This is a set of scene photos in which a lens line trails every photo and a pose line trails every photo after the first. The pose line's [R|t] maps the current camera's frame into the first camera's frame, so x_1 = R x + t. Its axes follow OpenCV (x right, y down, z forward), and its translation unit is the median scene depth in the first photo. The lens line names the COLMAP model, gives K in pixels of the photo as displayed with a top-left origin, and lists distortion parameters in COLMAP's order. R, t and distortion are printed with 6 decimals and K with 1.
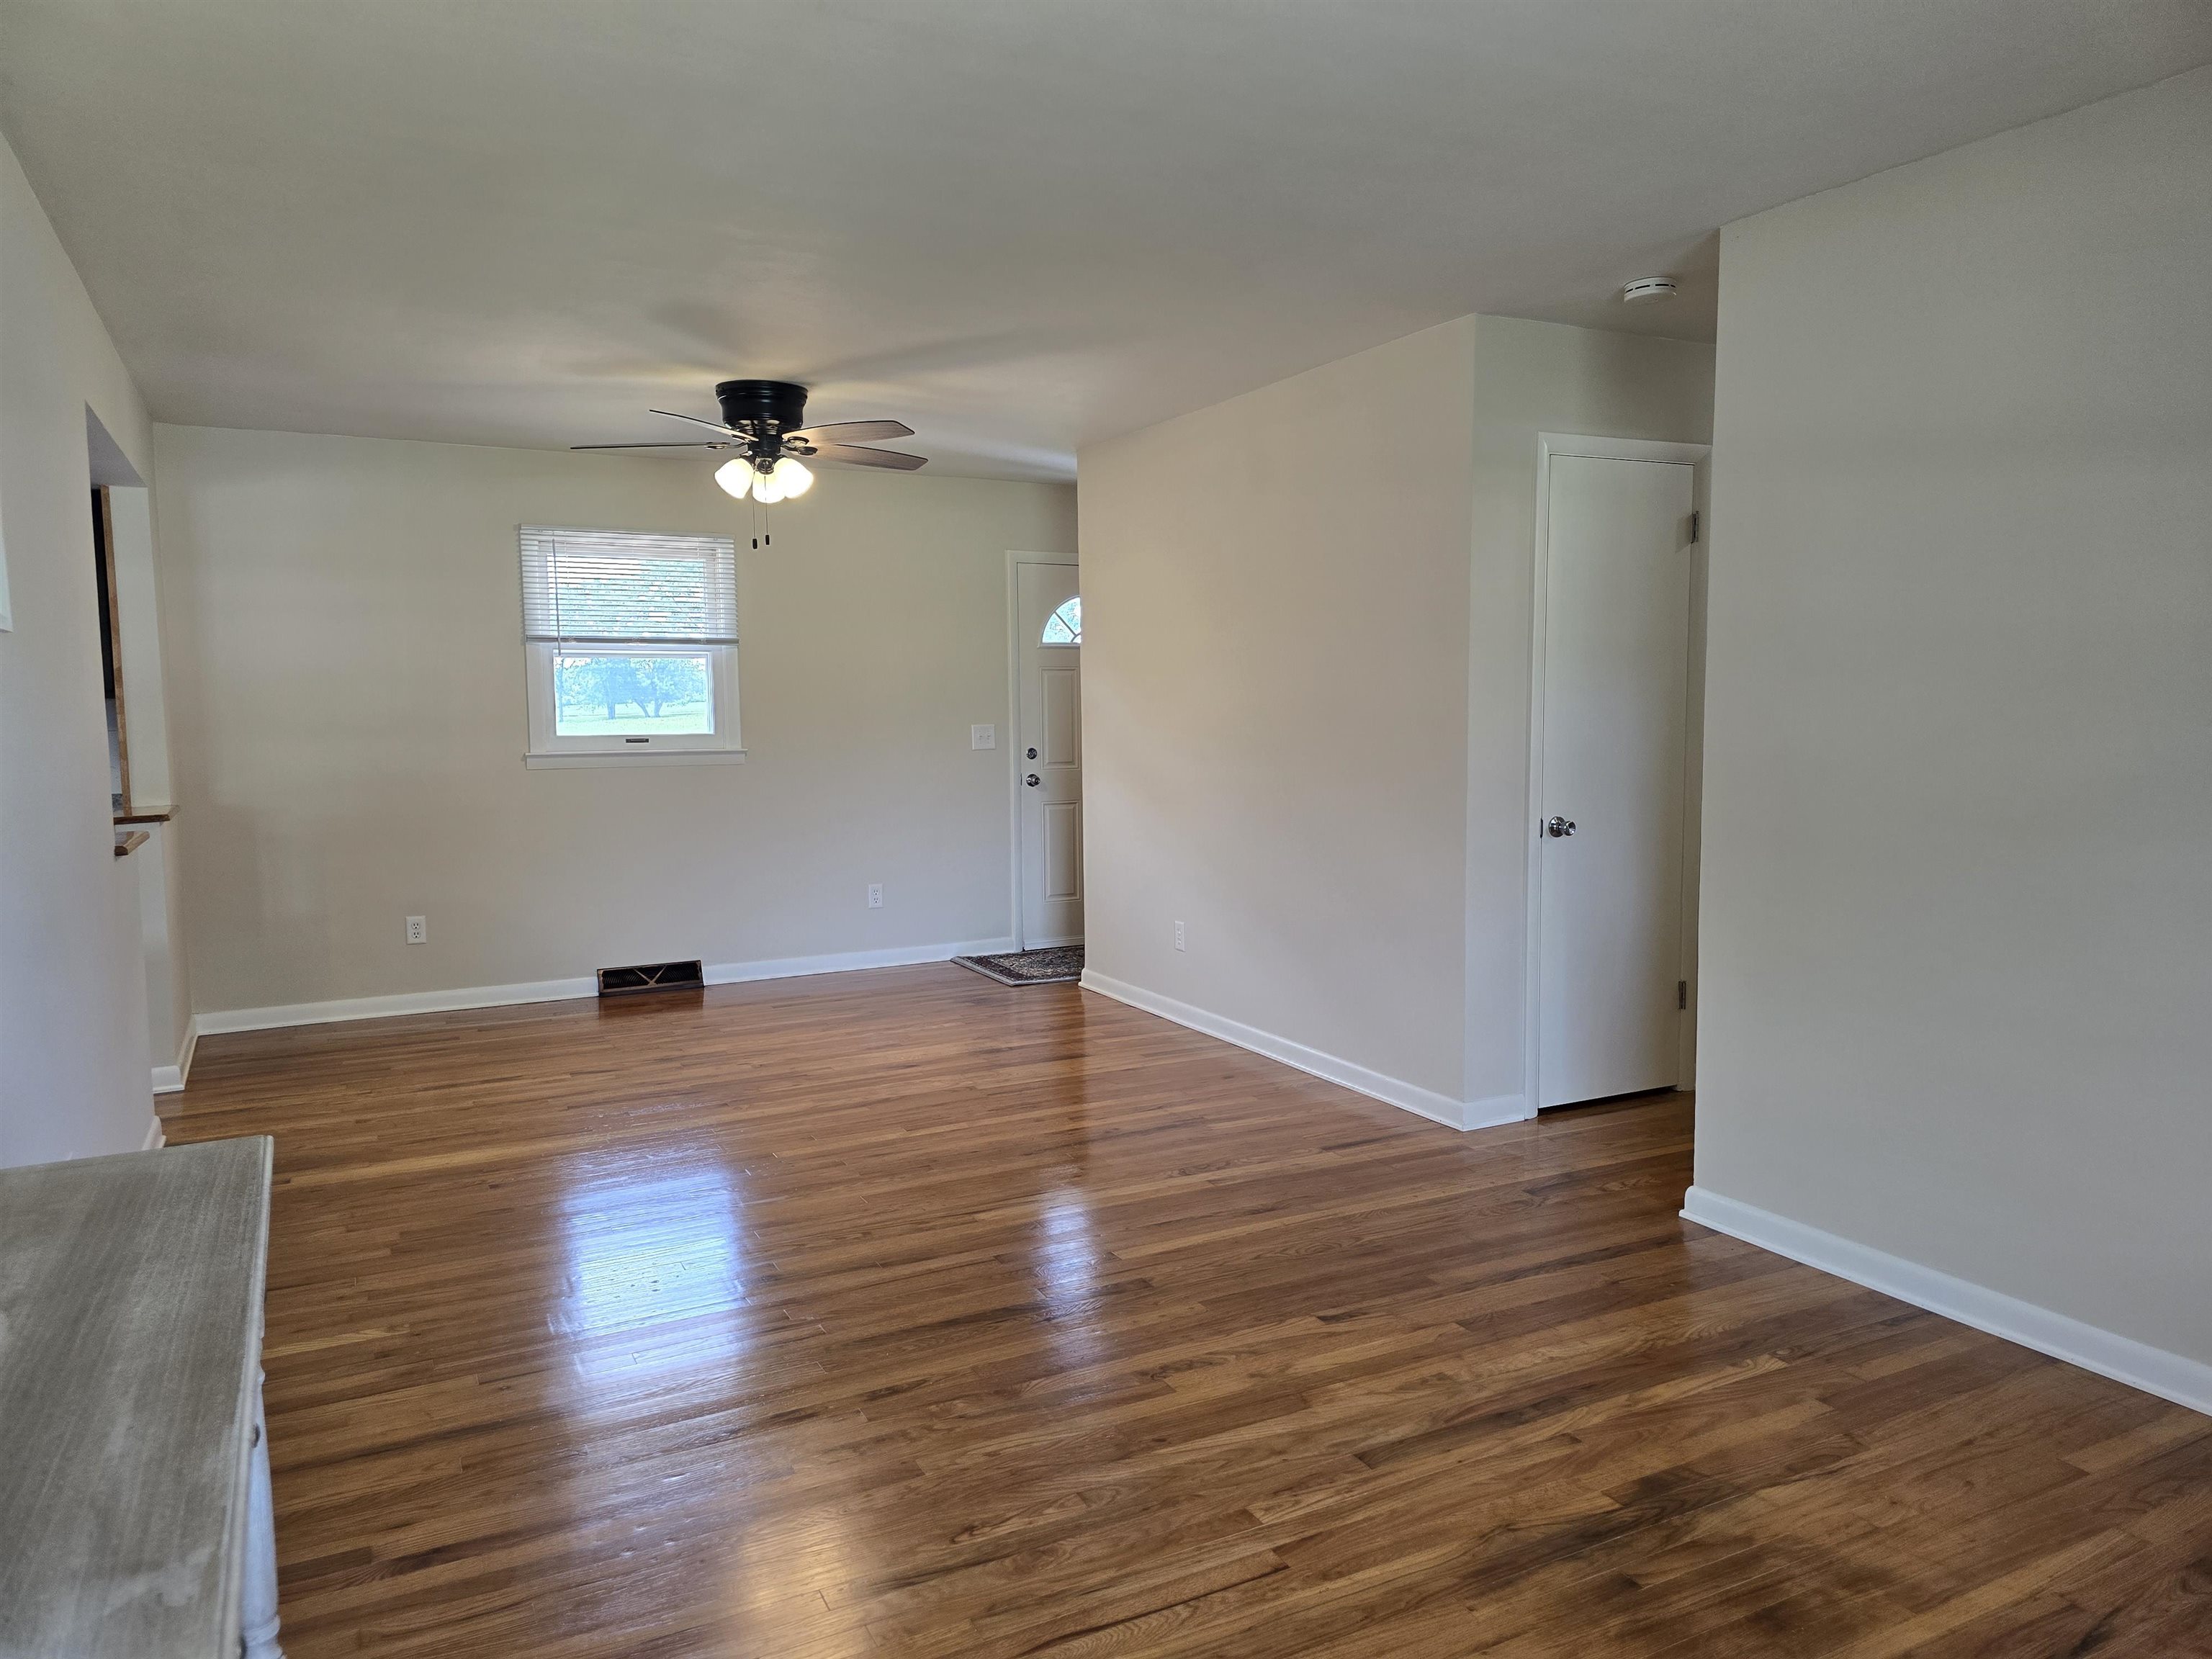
lens RADIAL K [[1489.0, 0, 1112.9], [0, 1489.0, 837.0], [0, 0, 1]] dist [0.069534, -0.063392]
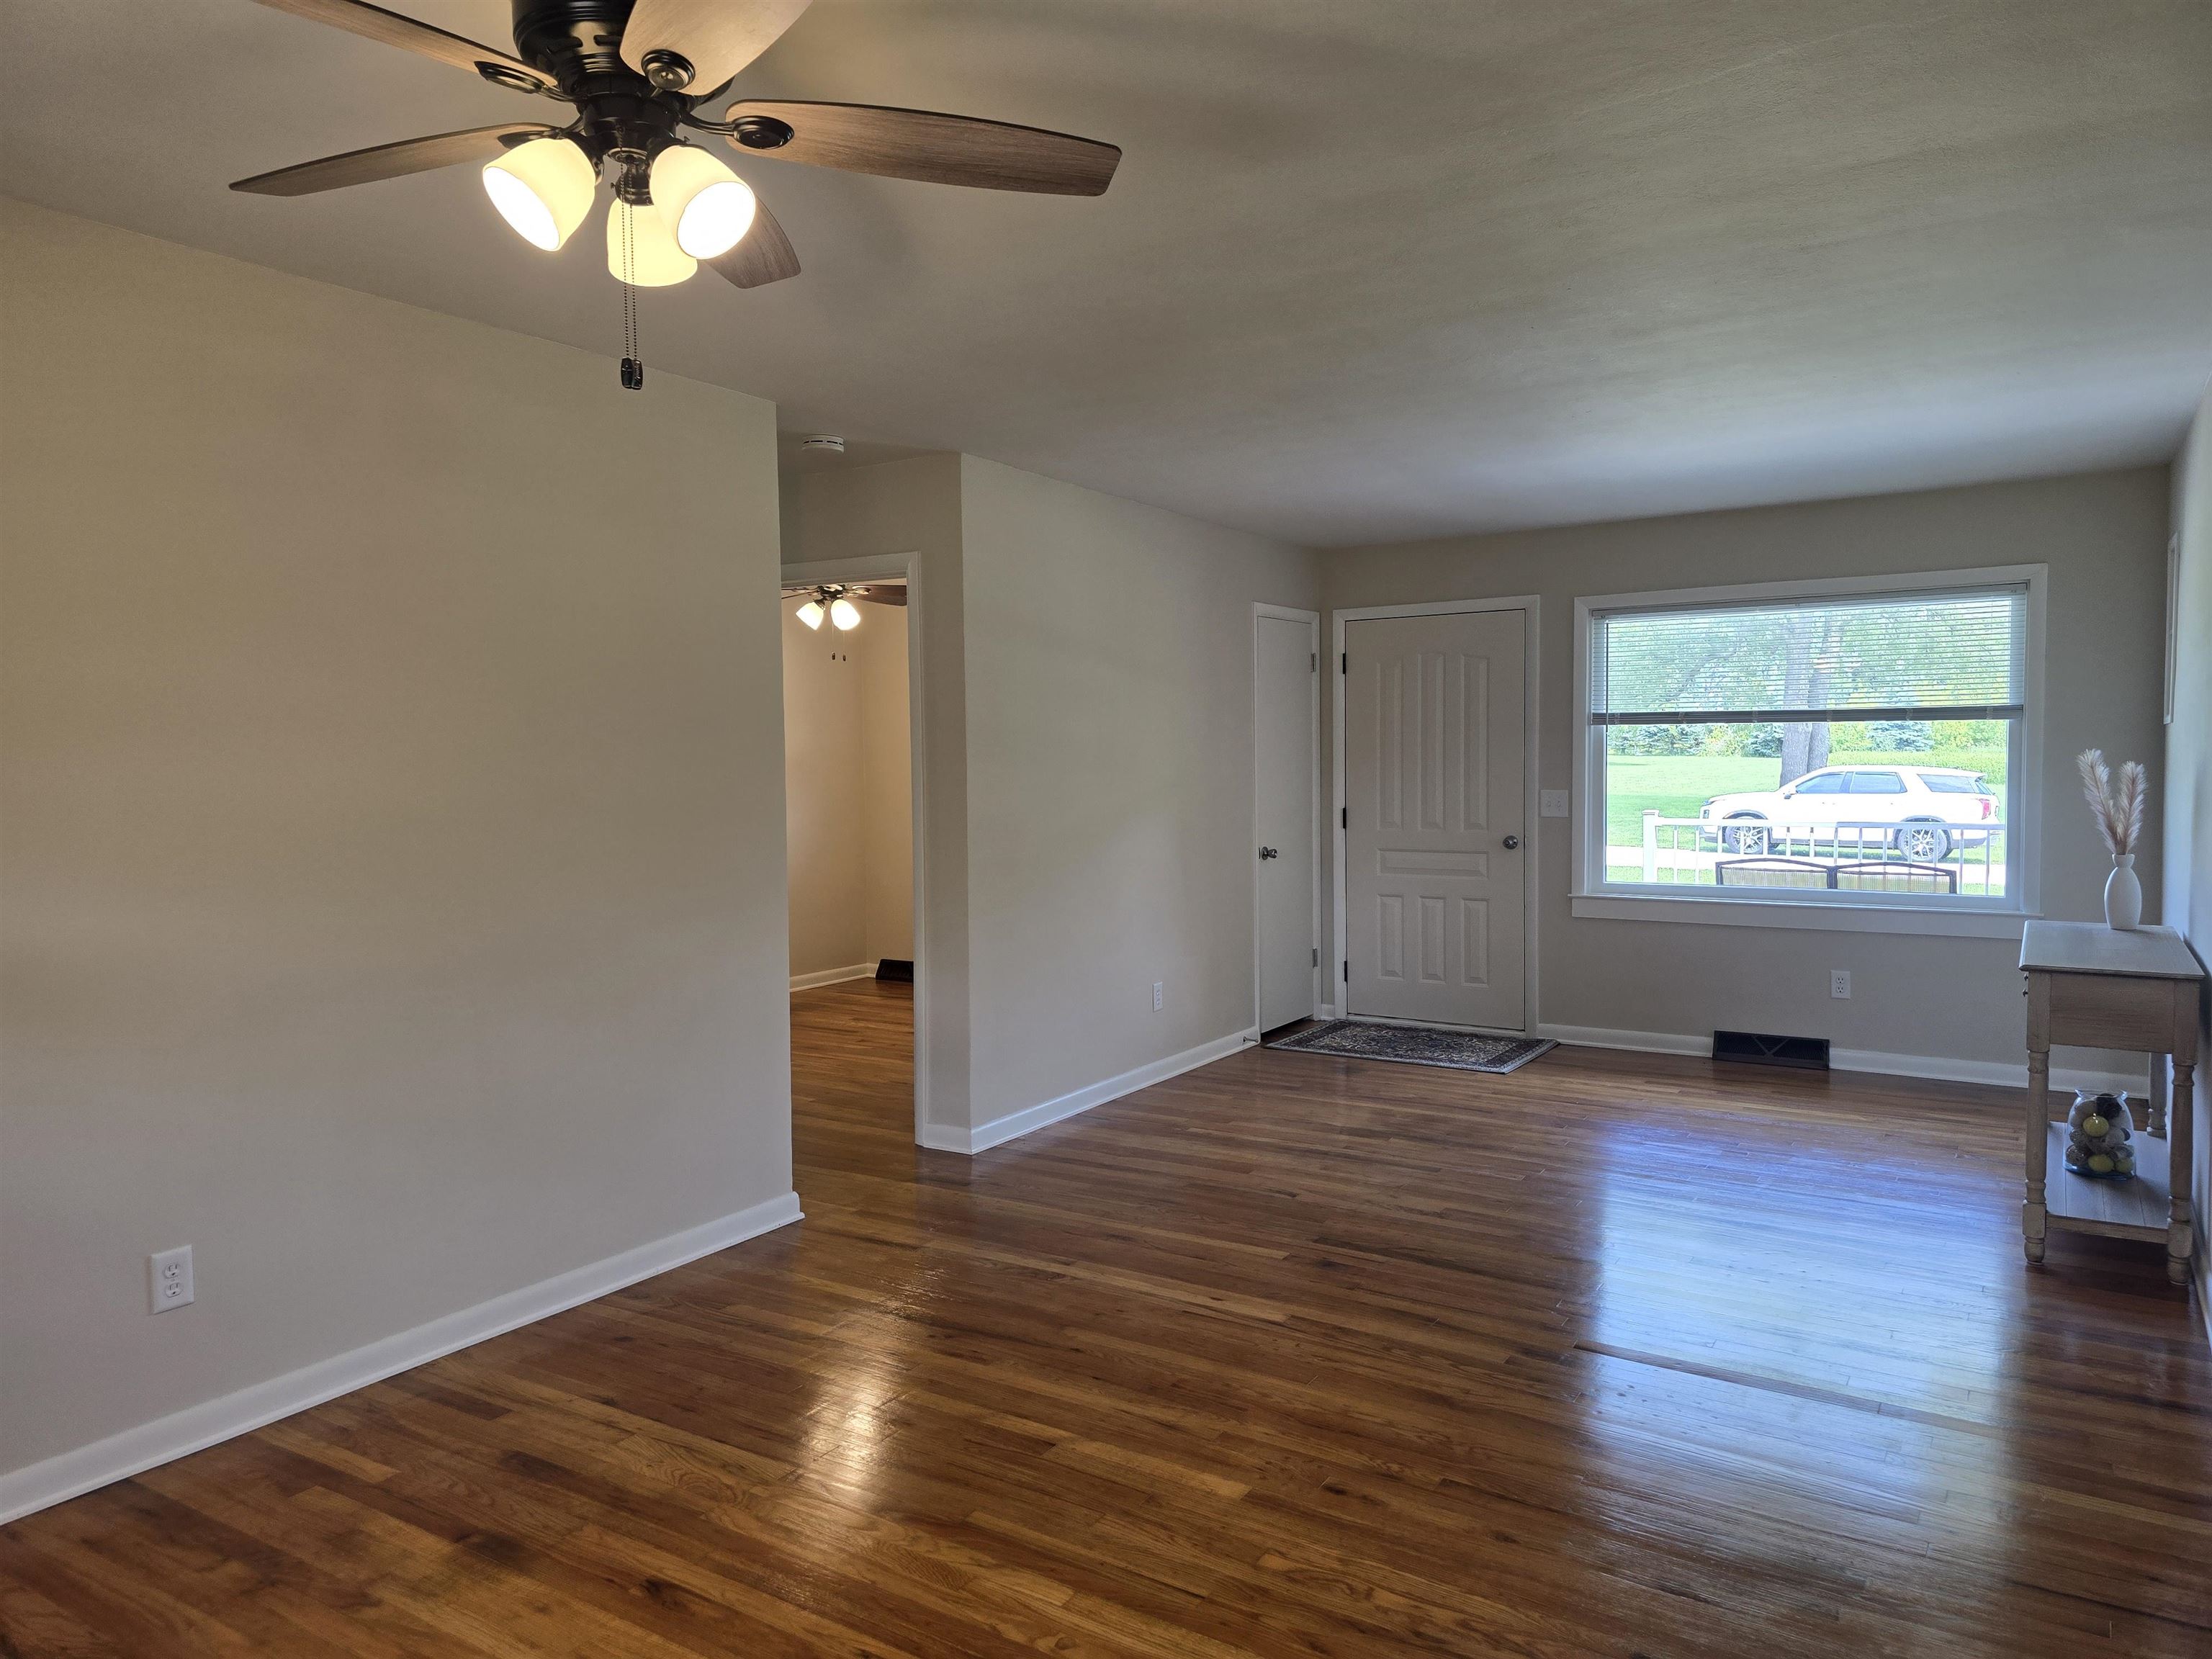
lens RADIAL K [[1489.0, 0, 1096.9], [0, 1489.0, 820.1], [0, 0, 1]] dist [0.069534, -0.063392]
pose [[-0.503075, -0.028391, 0.863776, -0.950673], [0.084964, 0.992994, 0.082122, -0.173382], [-0.860056, 0.114704, -0.497138, 1.712241]]
